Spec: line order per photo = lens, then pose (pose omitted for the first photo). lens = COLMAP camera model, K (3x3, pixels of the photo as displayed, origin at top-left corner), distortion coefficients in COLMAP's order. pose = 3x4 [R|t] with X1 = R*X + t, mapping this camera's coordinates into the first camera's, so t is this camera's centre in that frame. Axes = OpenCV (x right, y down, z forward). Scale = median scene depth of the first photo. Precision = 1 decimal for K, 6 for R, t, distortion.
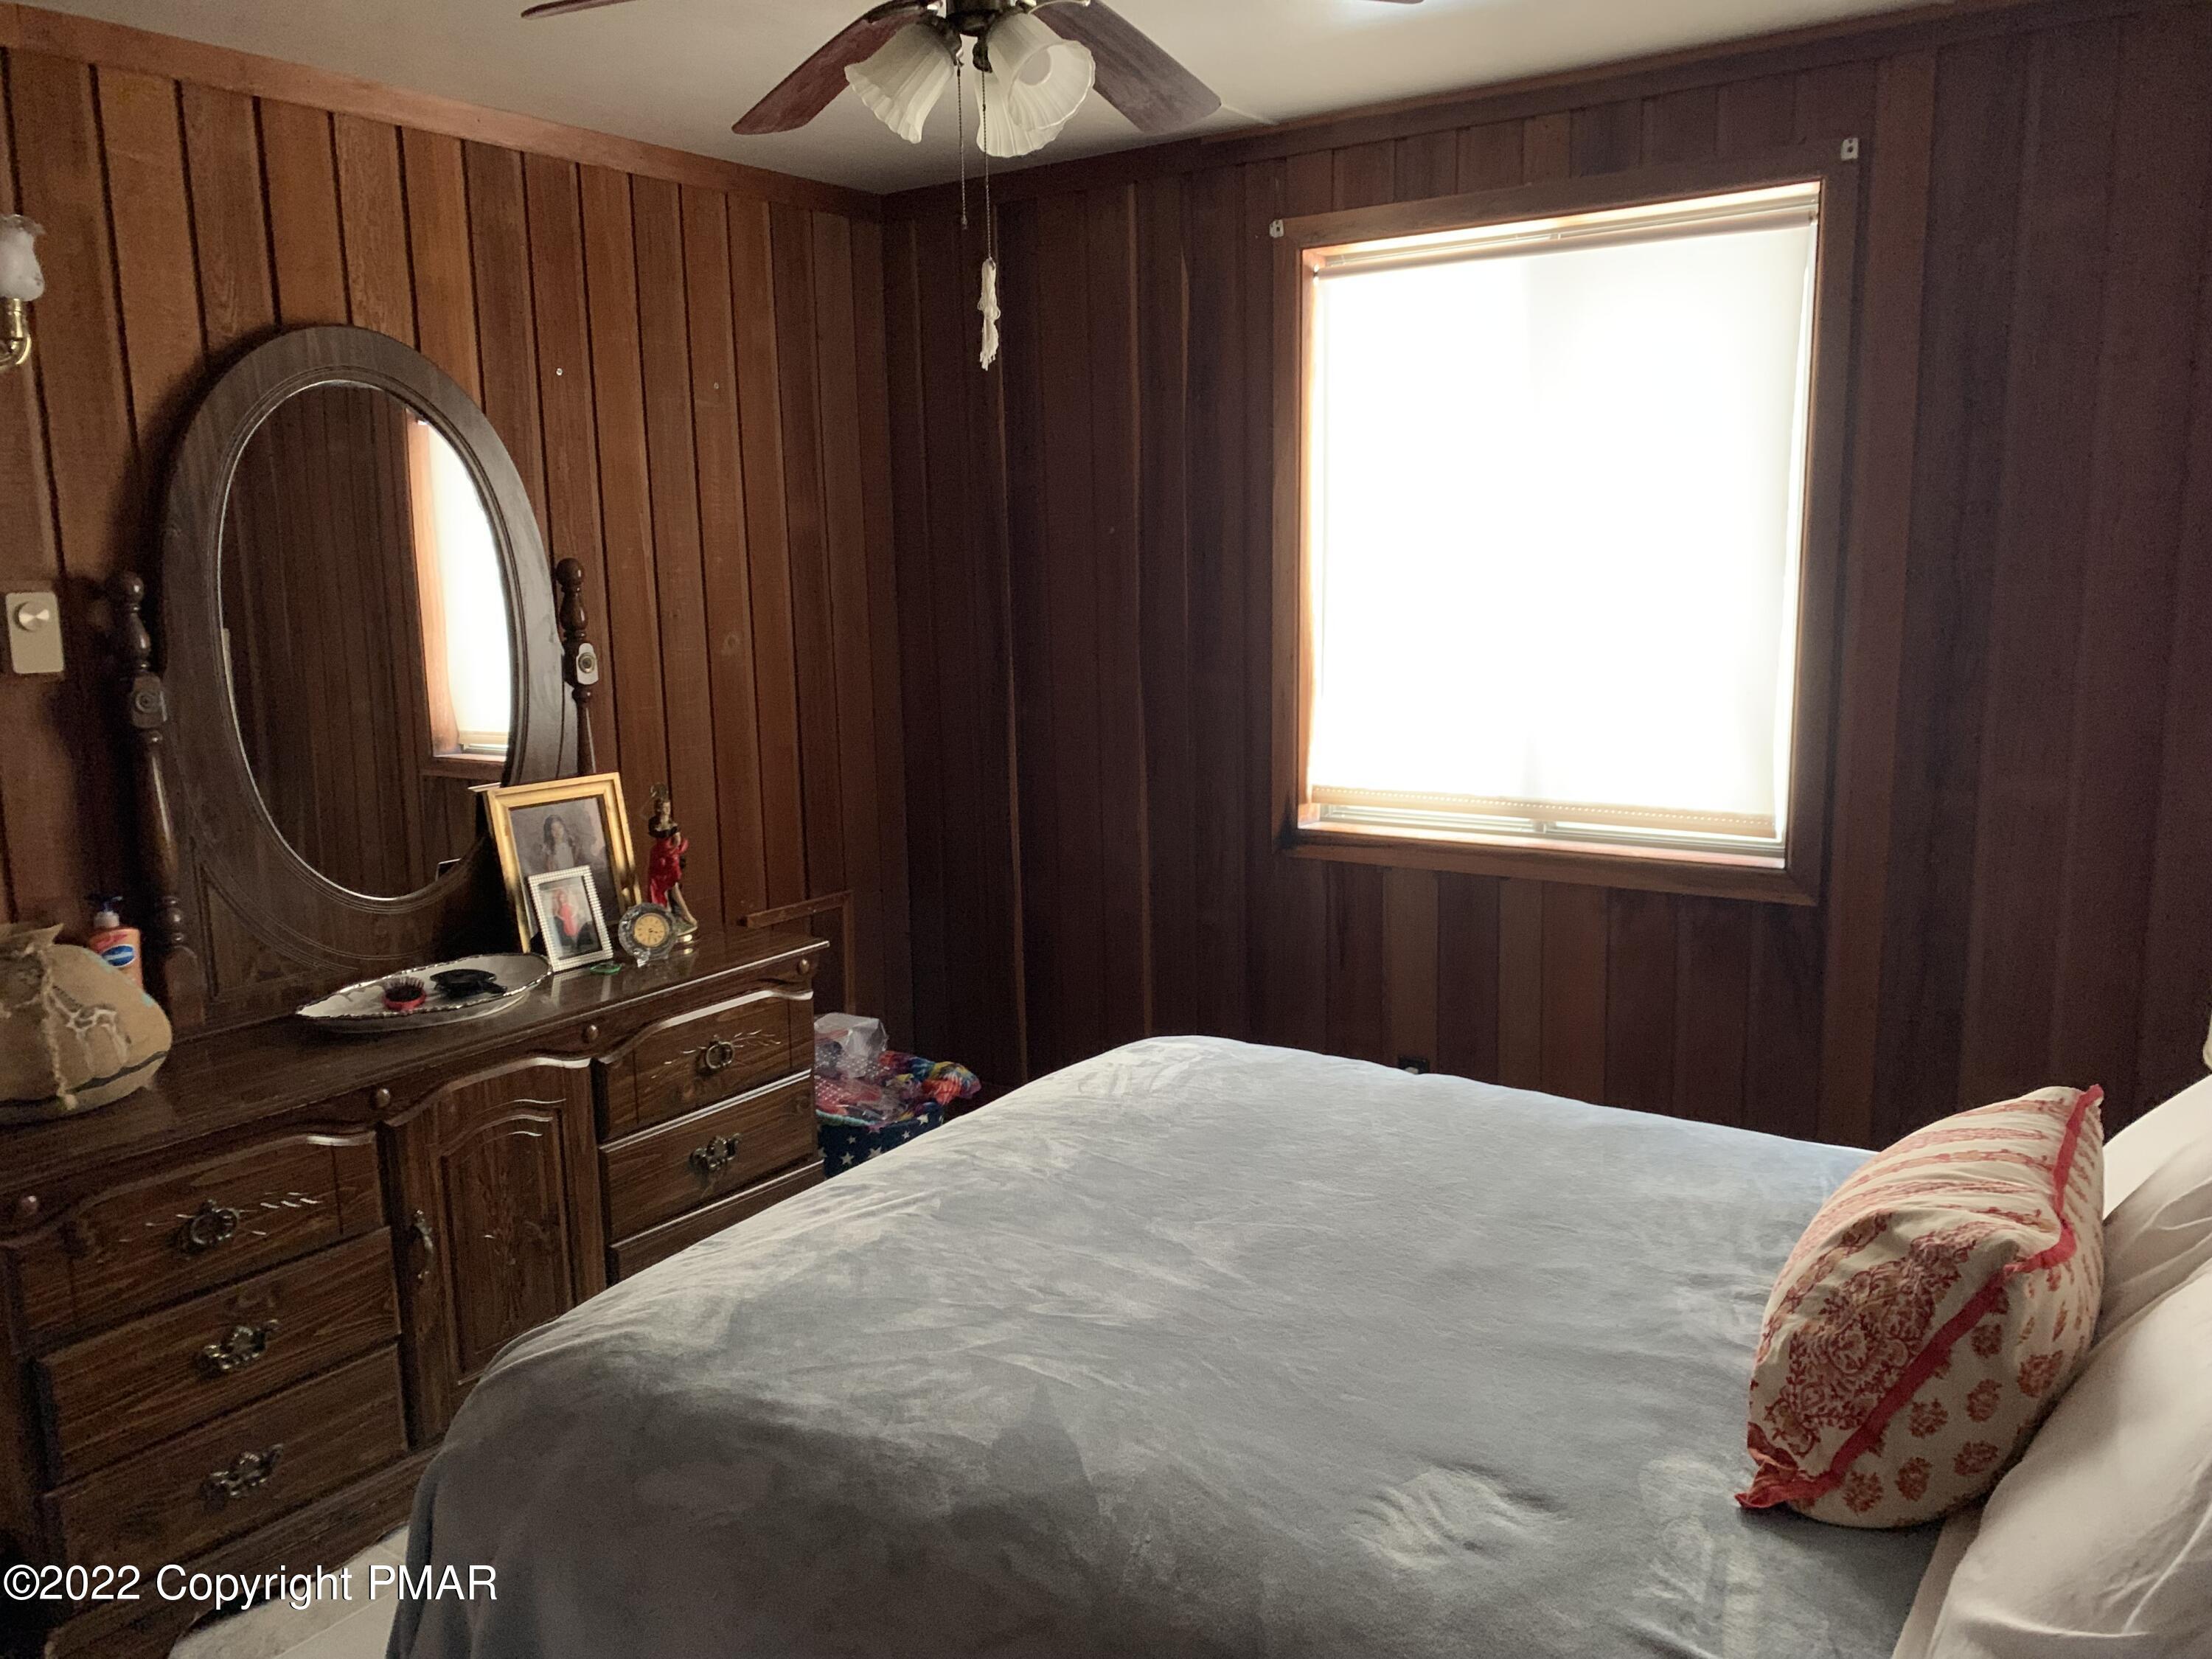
lens RADIAL K [[1706.0, 0, 1108.7], [0, 1706.0, 831.3], [0, 0, 1]] dist [0.037373, -0.029879]
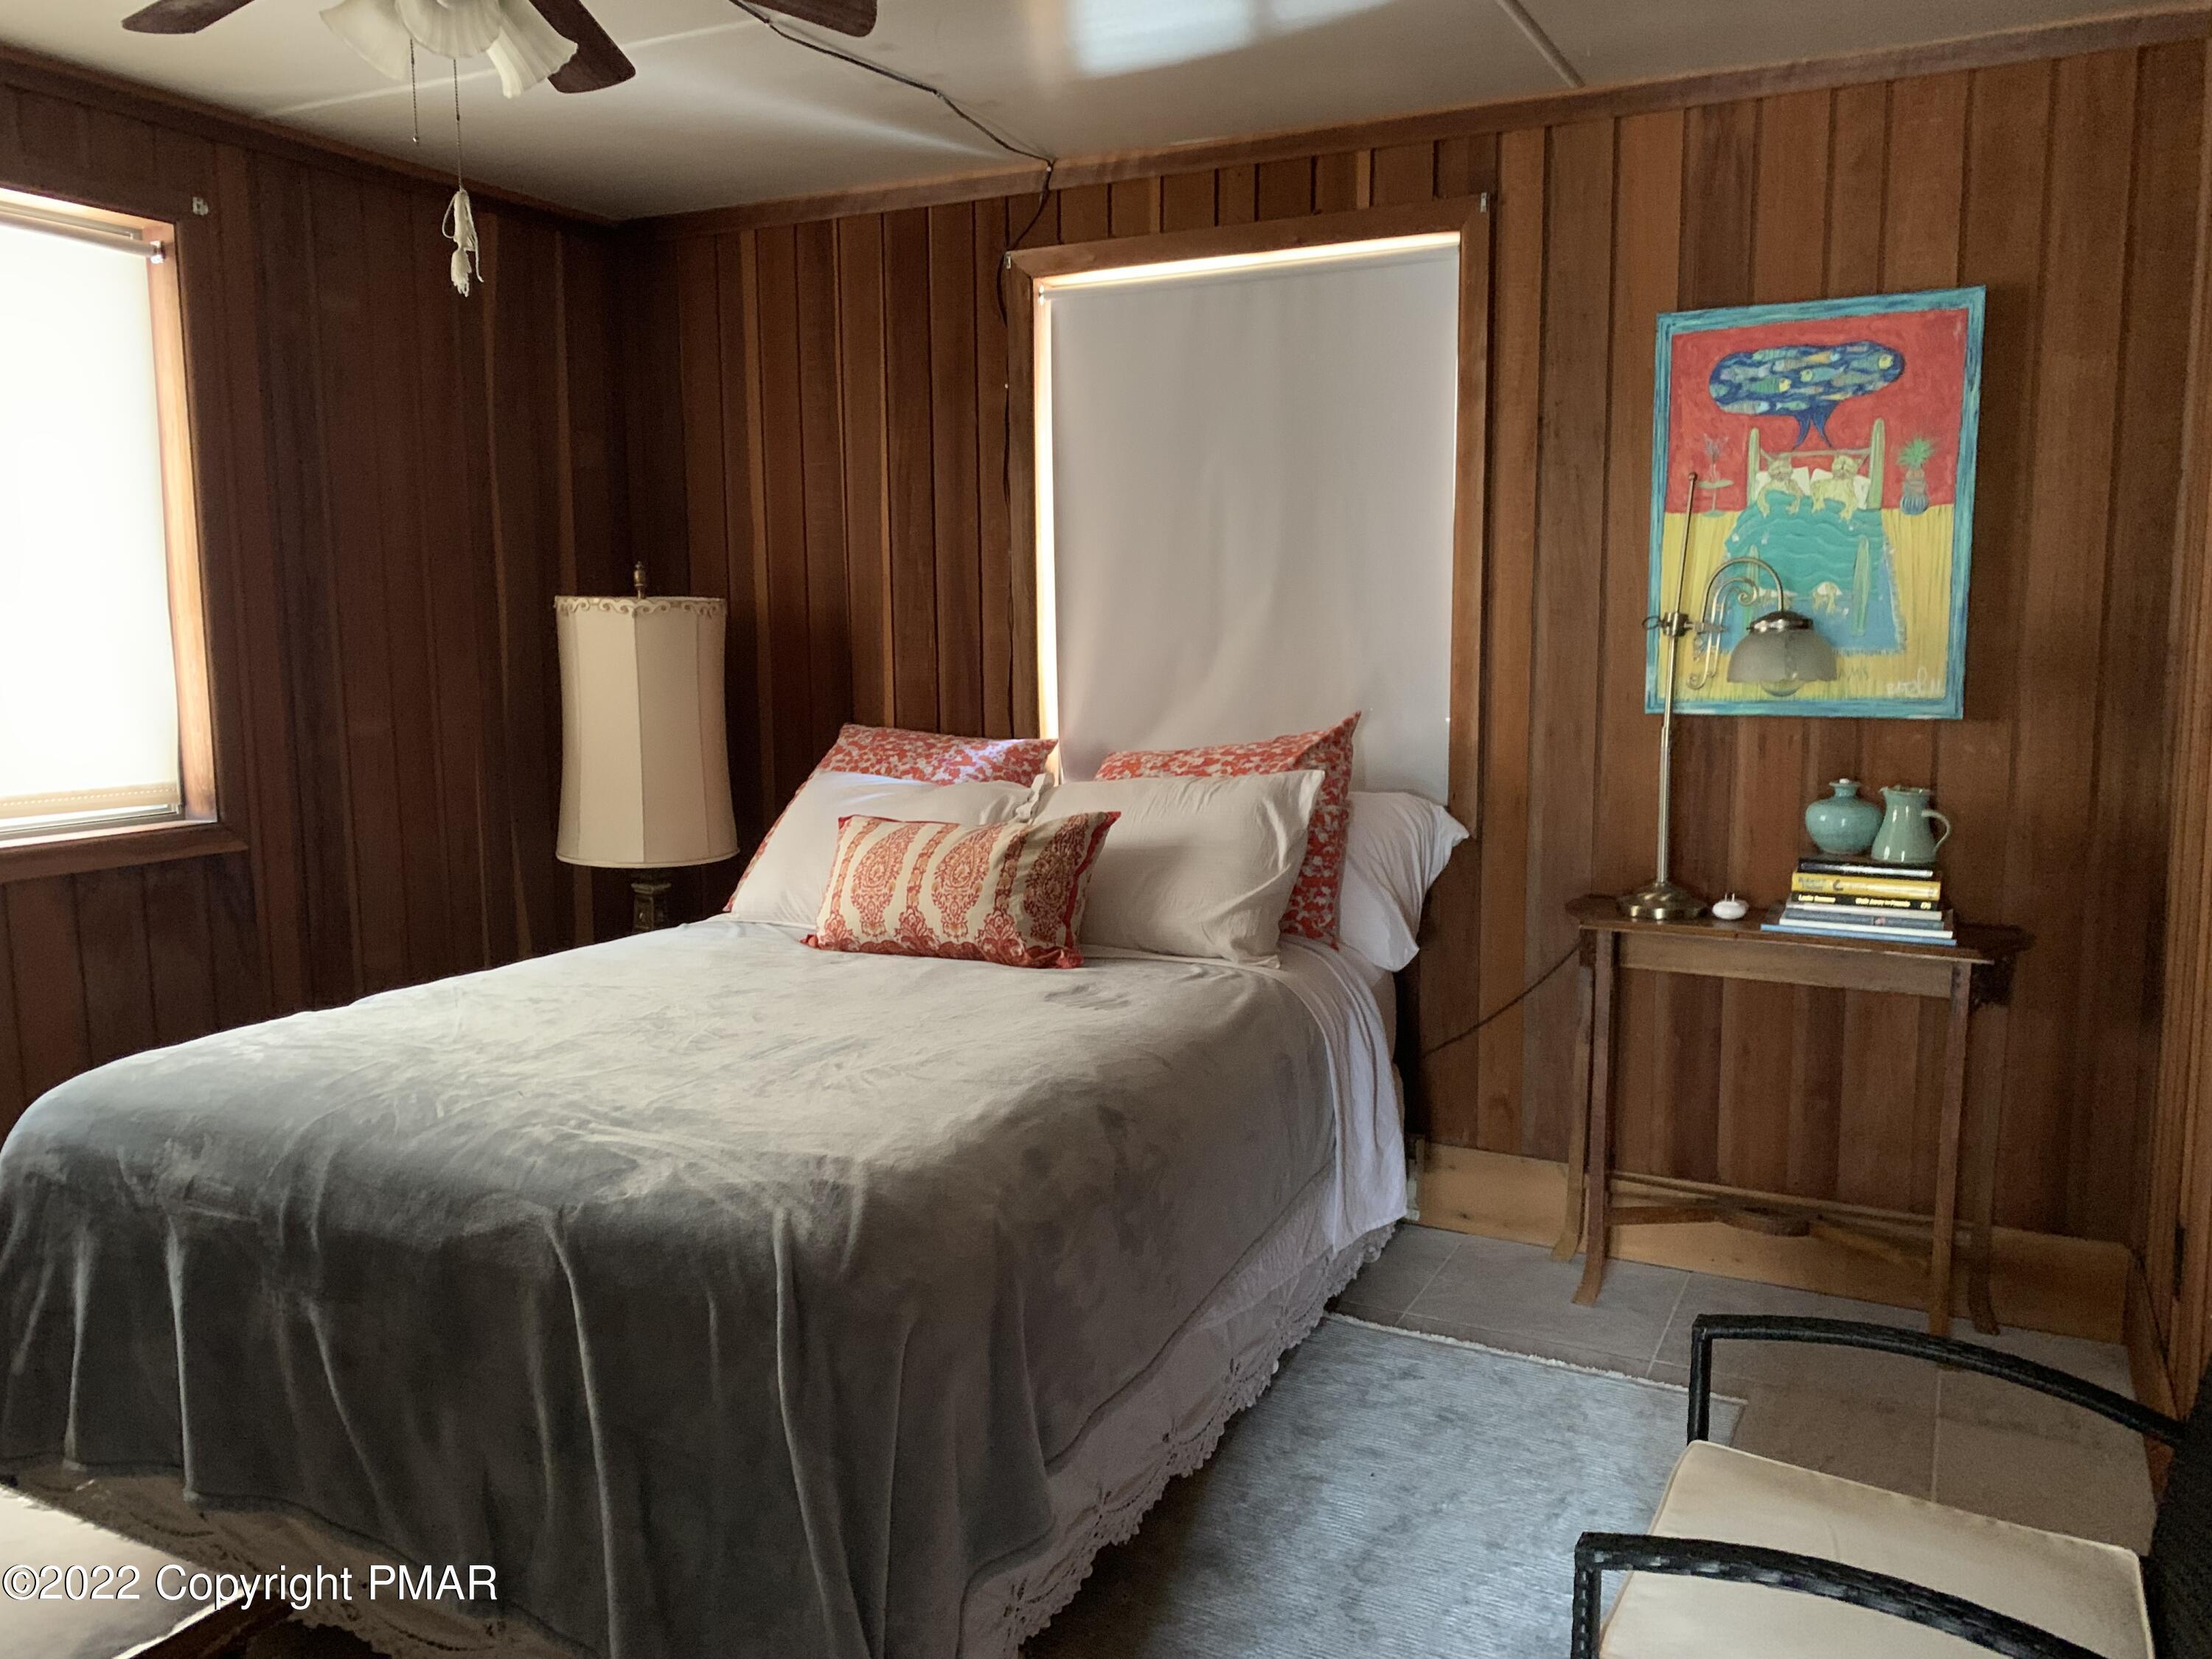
lens RADIAL K [[1692.9, 0, 1105.4], [0, 1692.9, 825.0], [0, 0, 1]] dist [0.004634, -0.000367]
pose [[-0.119583, -0.099238, 0.987852, -0.840965], [0.169901, 0.978269, 0.118843, -0.010271], [-0.978179, 0.182048, -0.100123, 0.577202]]
